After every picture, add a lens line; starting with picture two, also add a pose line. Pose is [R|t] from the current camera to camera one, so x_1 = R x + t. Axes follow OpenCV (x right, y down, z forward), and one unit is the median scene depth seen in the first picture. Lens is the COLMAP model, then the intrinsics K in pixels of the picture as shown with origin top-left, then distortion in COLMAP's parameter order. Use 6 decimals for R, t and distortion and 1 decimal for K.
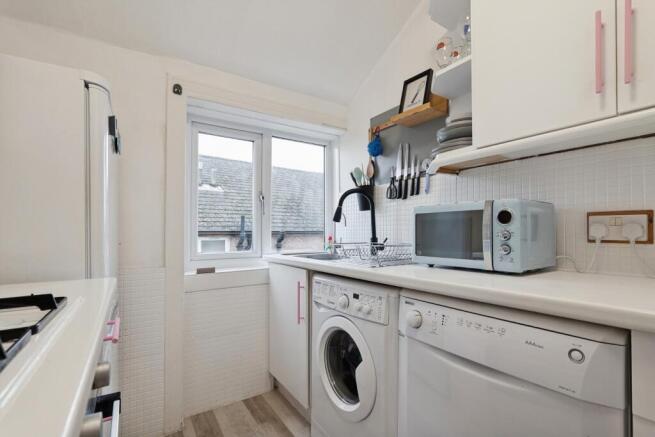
lens RADIAL K [[310.4, 0, 331.0], [0, 310.4, 225.2], [0, 0, 1]] dist [-0.002462, -0.000244]
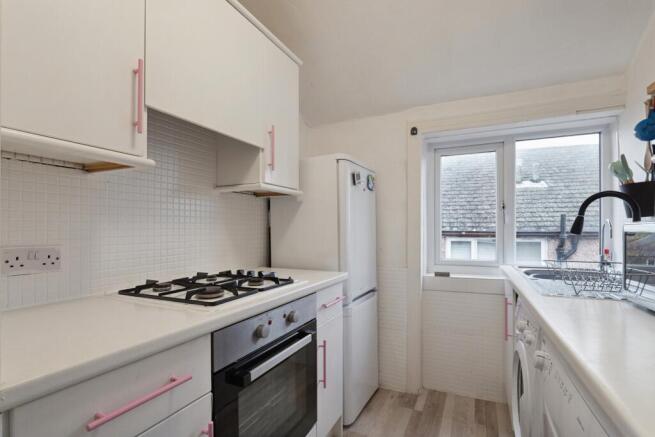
lens RADIAL K [[310.4, 0, 331.0], [0, 310.4, 225.2], [0, 0, 1]] dist [-0.002462, -0.000244]
pose [[0.519873, -0.009730, -0.854188, 0.352900], [0.021289, 0.999772, 0.001569, -0.046678], [0.853978, -0.019000, 0.519961, 0.021268]]
